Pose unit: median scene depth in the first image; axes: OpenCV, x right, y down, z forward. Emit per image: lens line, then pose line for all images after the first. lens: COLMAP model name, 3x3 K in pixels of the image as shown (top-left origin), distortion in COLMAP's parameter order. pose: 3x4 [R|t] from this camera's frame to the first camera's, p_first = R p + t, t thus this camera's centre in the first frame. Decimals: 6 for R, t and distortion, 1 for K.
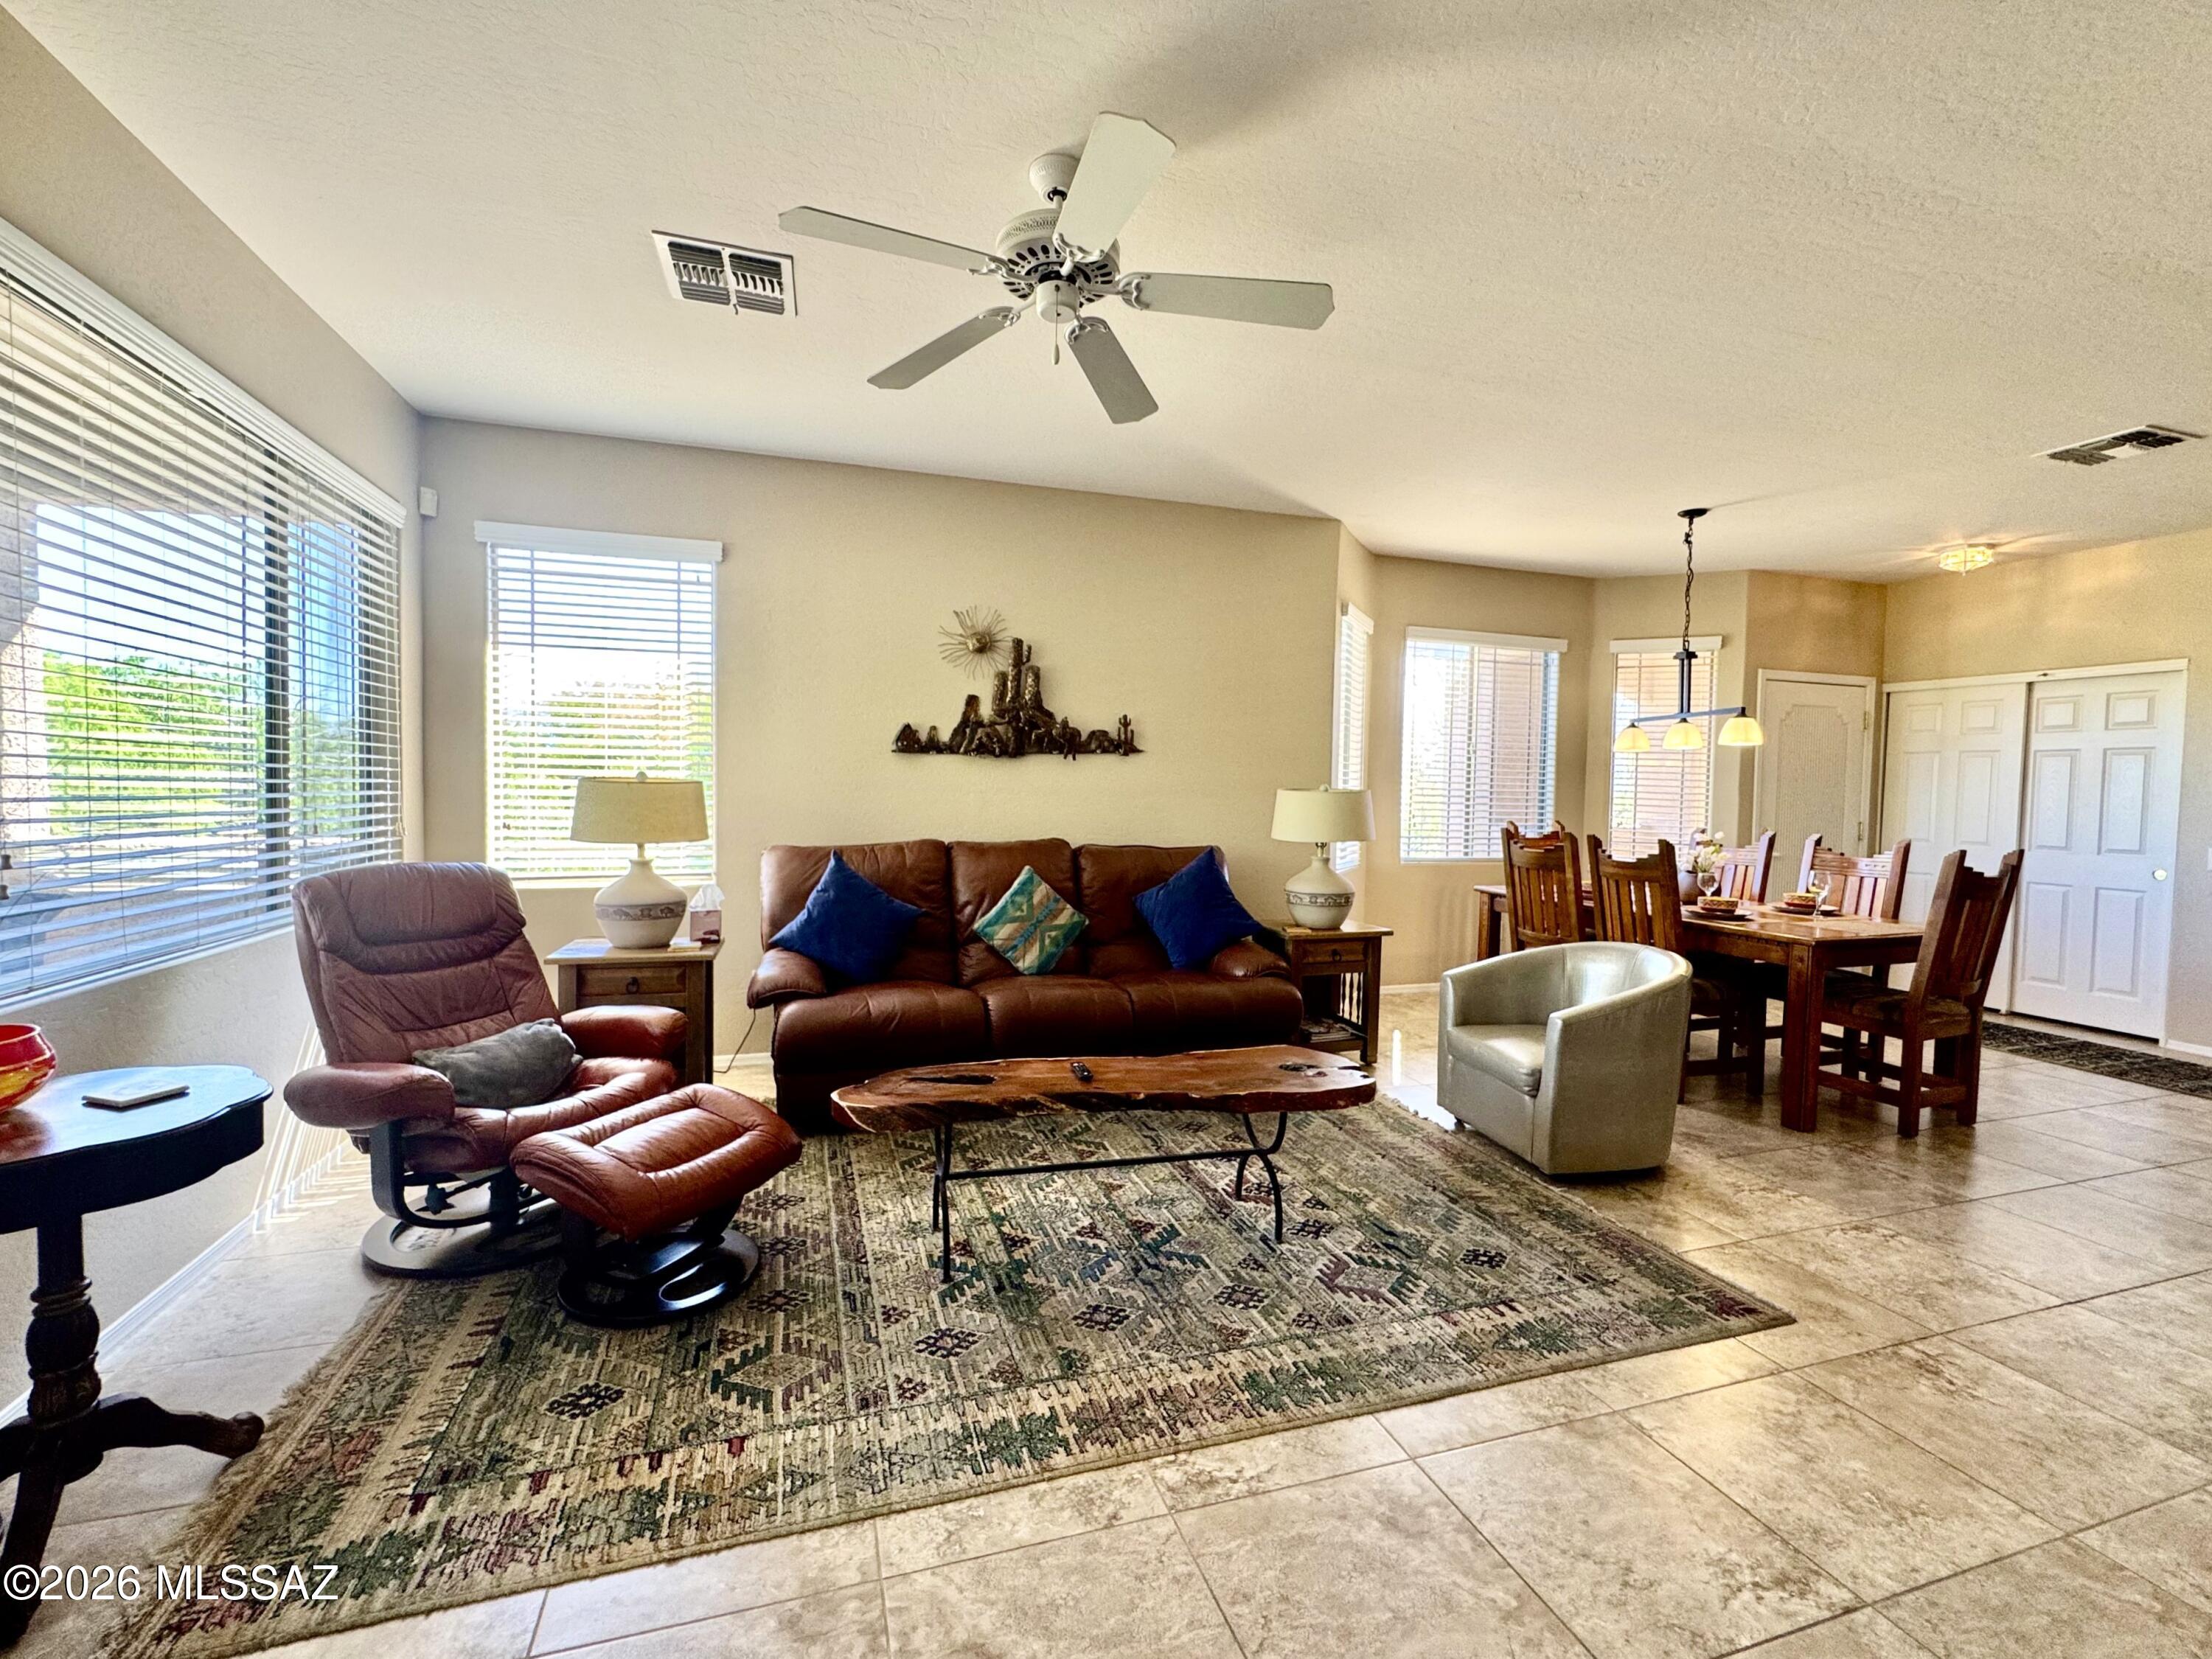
lens RADIAL K [[938.1, 0, 1122.1], [0, 938.1, 825.8], [0, 0, 1]] dist [-0.003640, 0.000838]
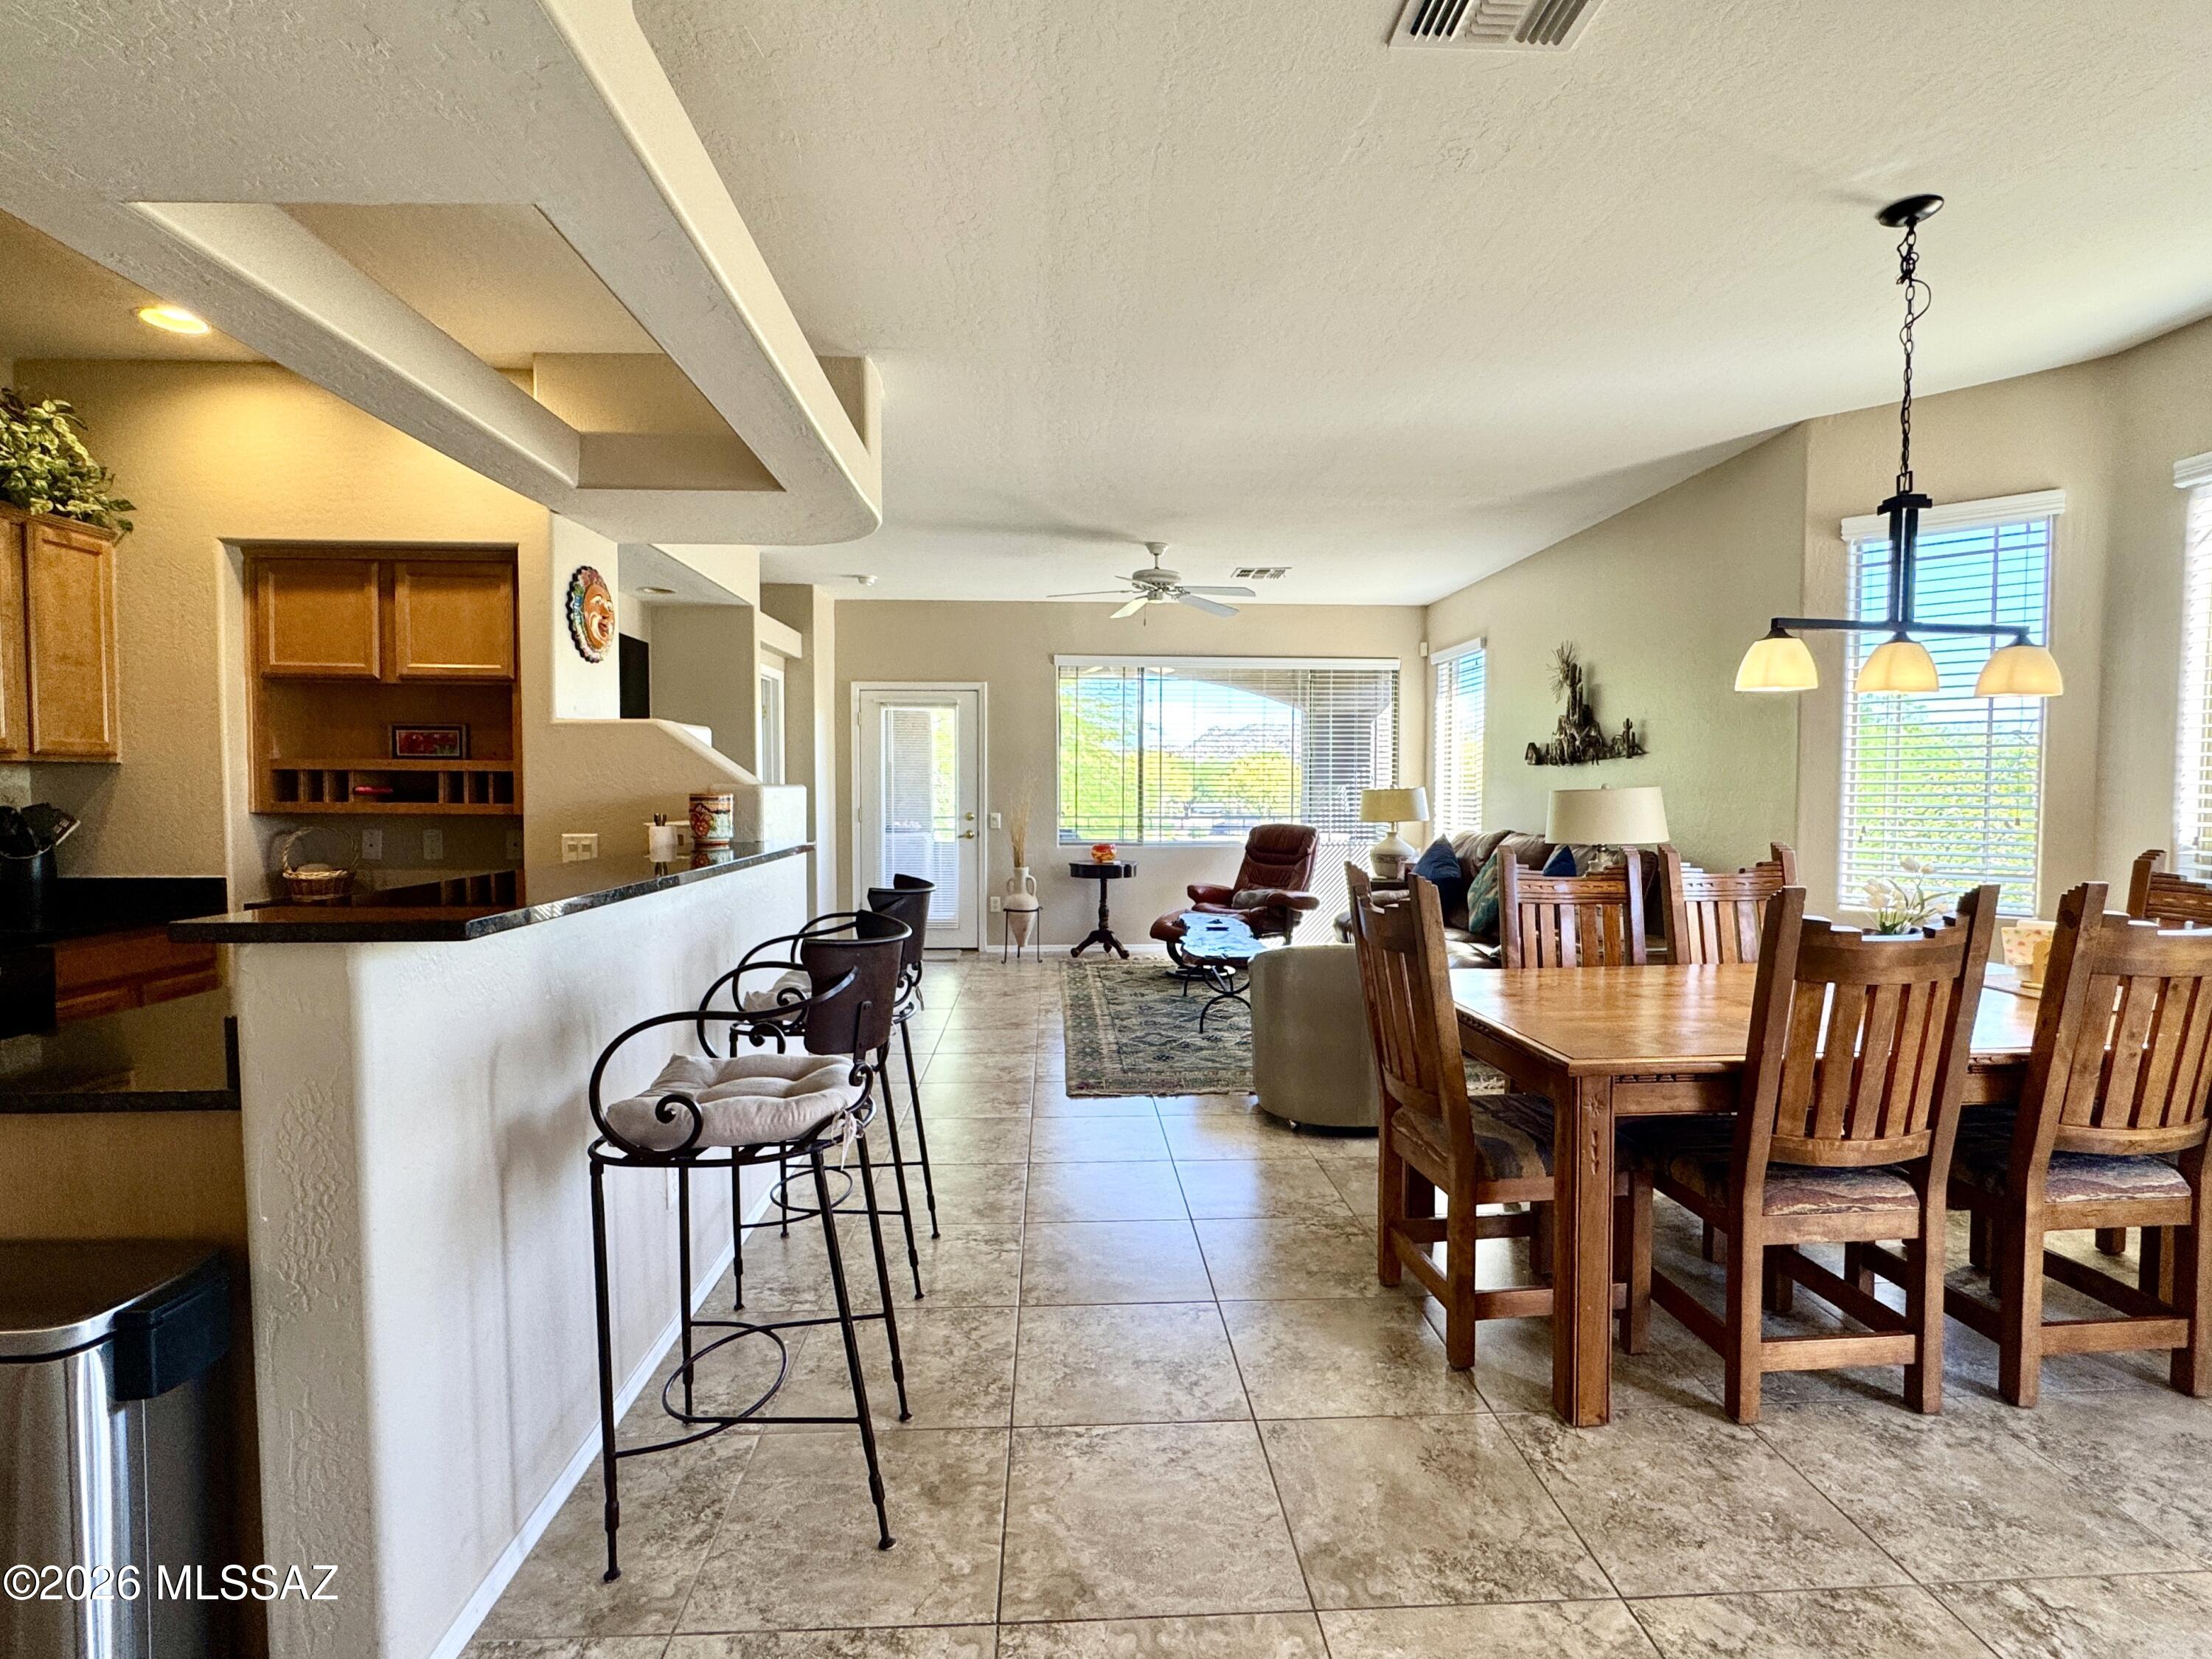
lens RADIAL K [[1039.2, 0, 1113.0], [0, 1039.2, 833.5], [0, 0, 1]] dist [-0.006195, 0.000173]
pose [[-0.251248, 0.025365, -0.967590, 1.657015], [-0.043454, 0.998353, 0.037455, -0.015526], [0.966947, 0.051456, -0.249732, 1.003524]]
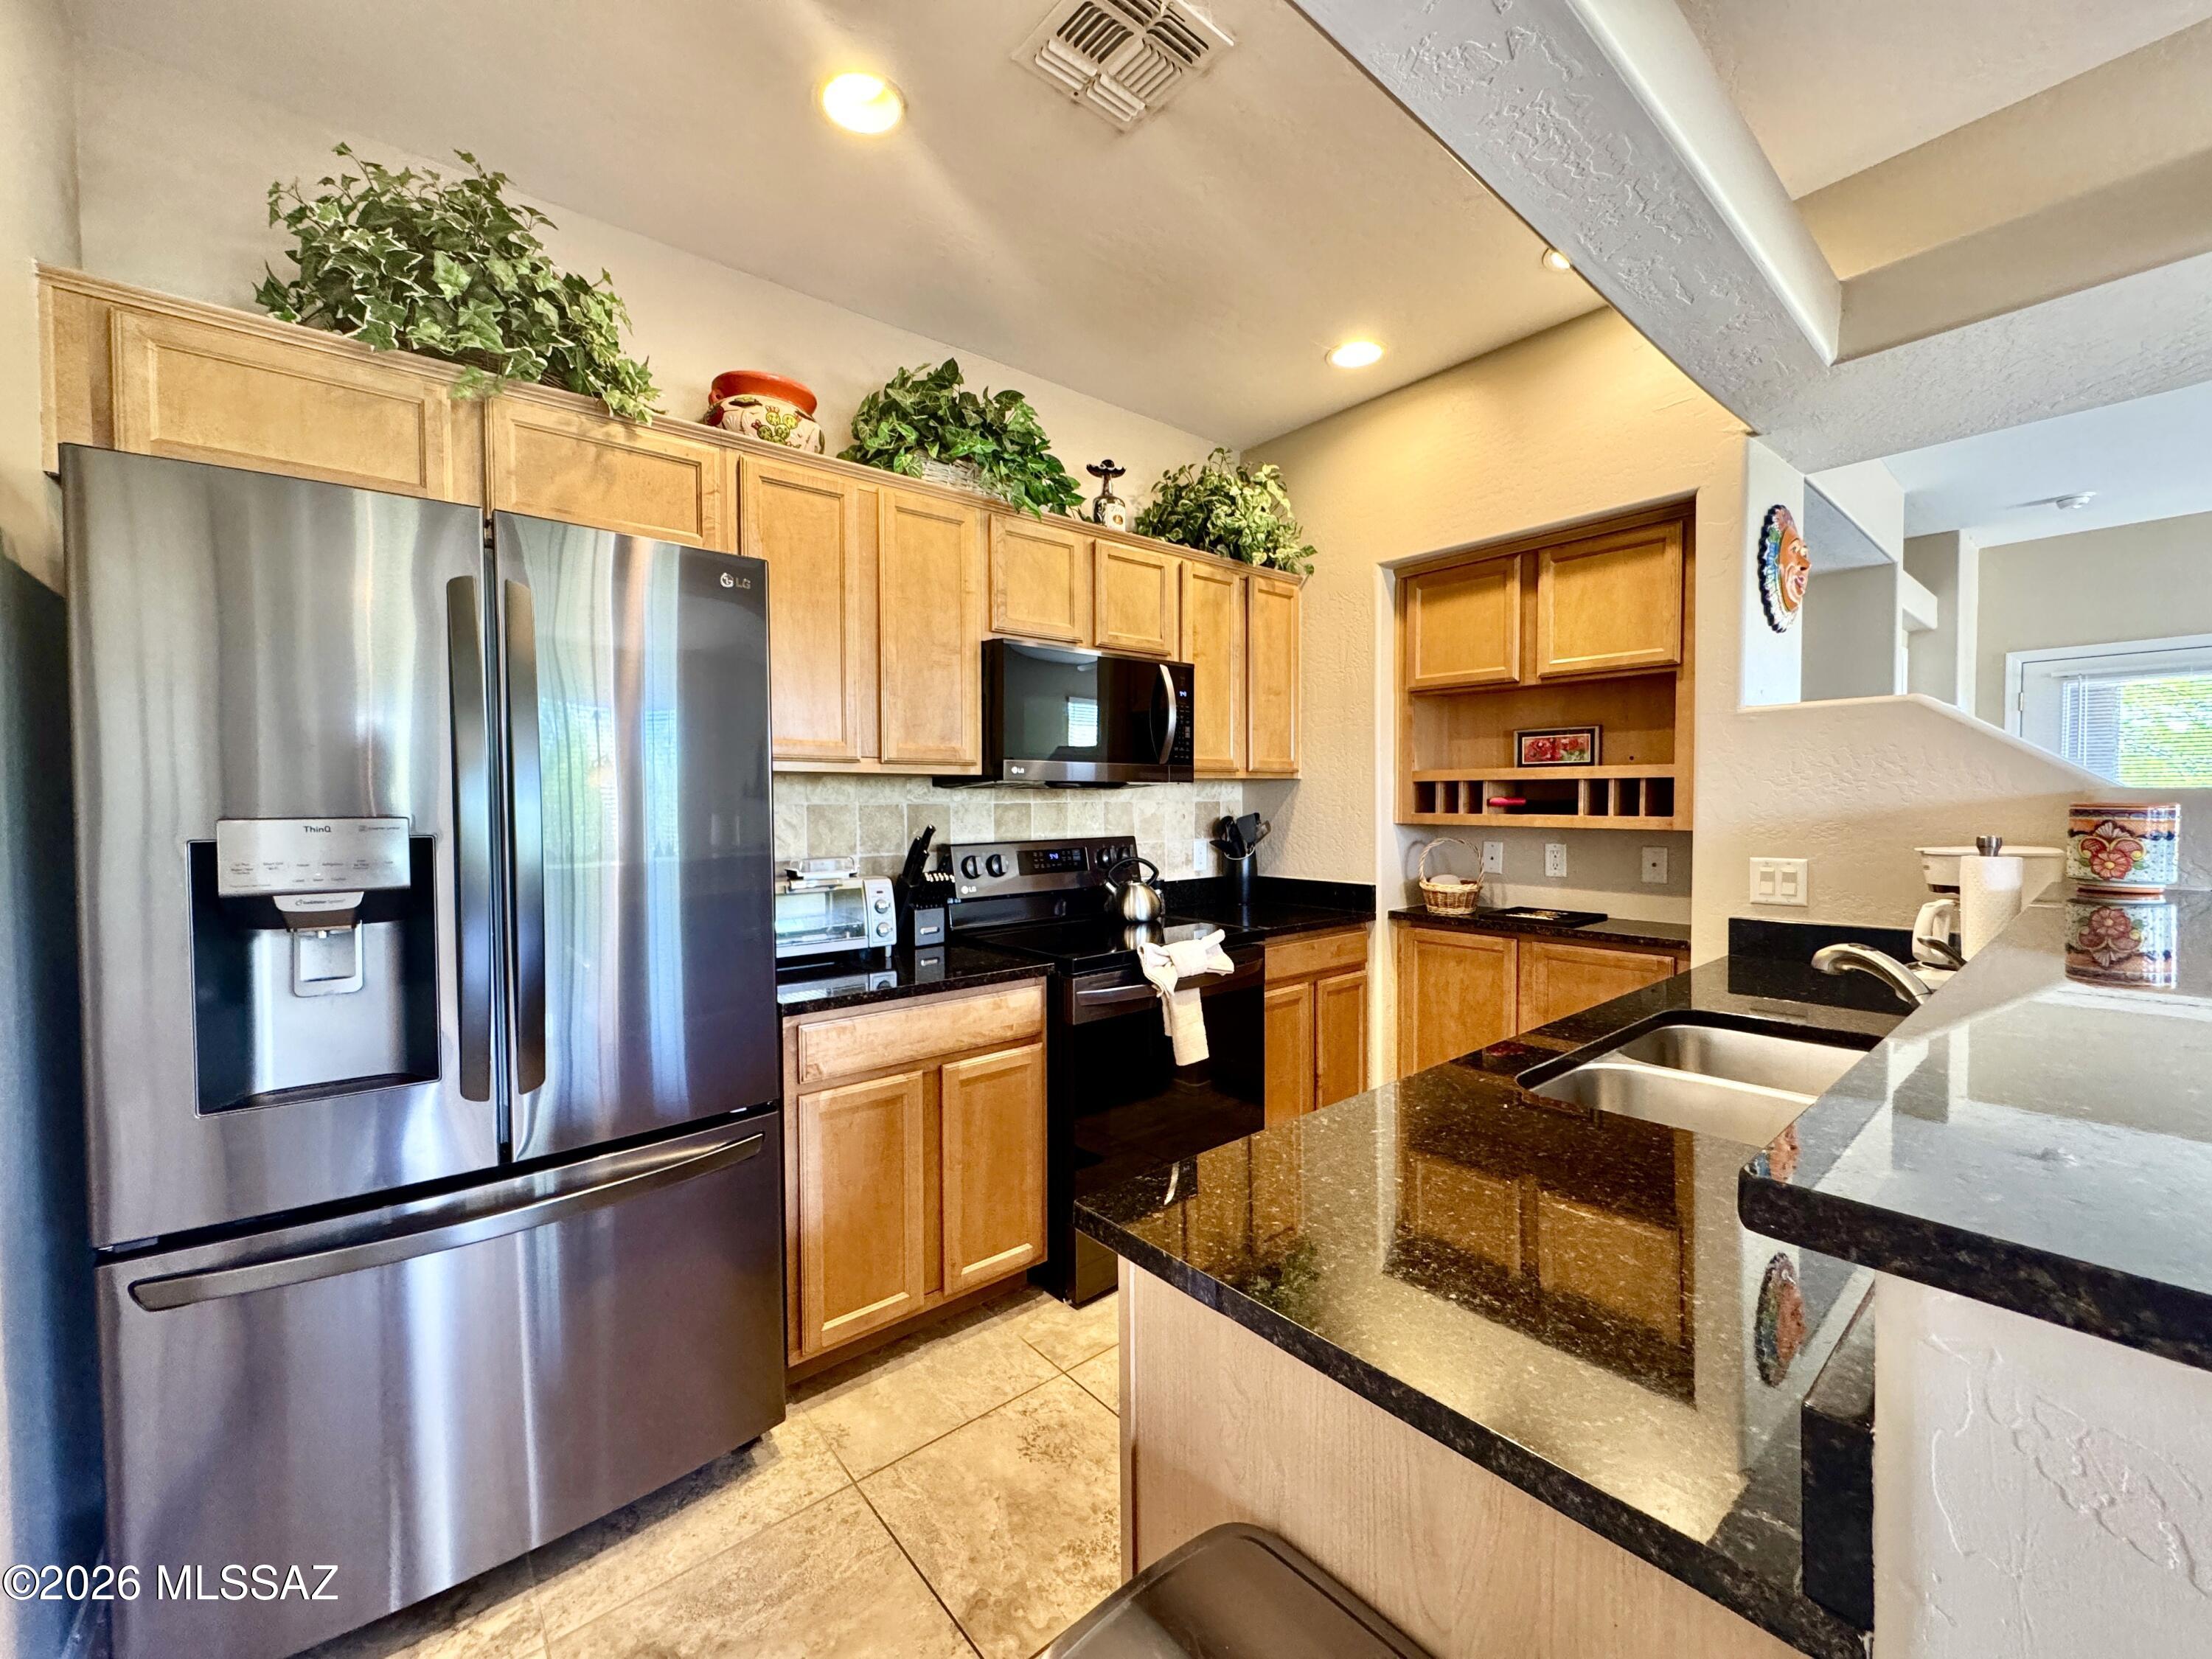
lens RADIAL K [[902.8, 0, 1110.6], [0, 902.8, 818.3], [0, 0, 1]] dist [-0.001749, -0.000242]
pose [[-0.921802, -0.003582, -0.387645, 1.506687], [-0.023535, 0.998630, 0.046738, -0.002875], [0.386946, 0.052206, -0.920623, 0.658848]]
